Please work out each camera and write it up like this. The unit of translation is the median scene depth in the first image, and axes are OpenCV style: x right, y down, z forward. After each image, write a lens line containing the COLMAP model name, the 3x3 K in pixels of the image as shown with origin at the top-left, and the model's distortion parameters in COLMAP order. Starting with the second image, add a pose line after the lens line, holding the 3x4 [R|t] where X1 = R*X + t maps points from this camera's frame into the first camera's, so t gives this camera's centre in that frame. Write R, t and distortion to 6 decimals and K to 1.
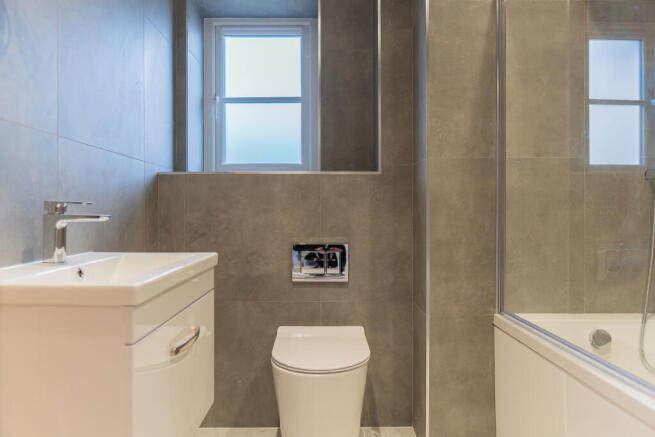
lens RADIAL K [[452.2, 0, 327.5], [0, 452.2, 218.5], [0, 0, 1]] dist [-0.000784, -0.004753]
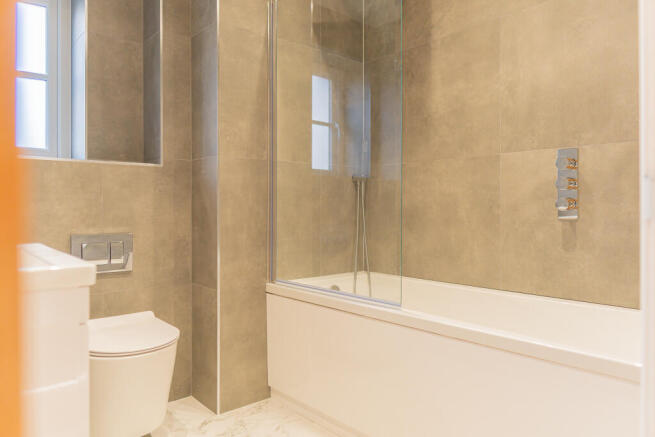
lens RADIAL K [[452.2, 0, 327.5], [0, 452.2, 218.5], [0, 0, 1]] dist [-0.000784, -0.004753]
pose [[0.764068, -0.015389, 0.644952, -0.306895], [0.006913, 0.999853, 0.015668, 0.010659], [-0.645099, -0.007513, 0.764062, -0.073113]]
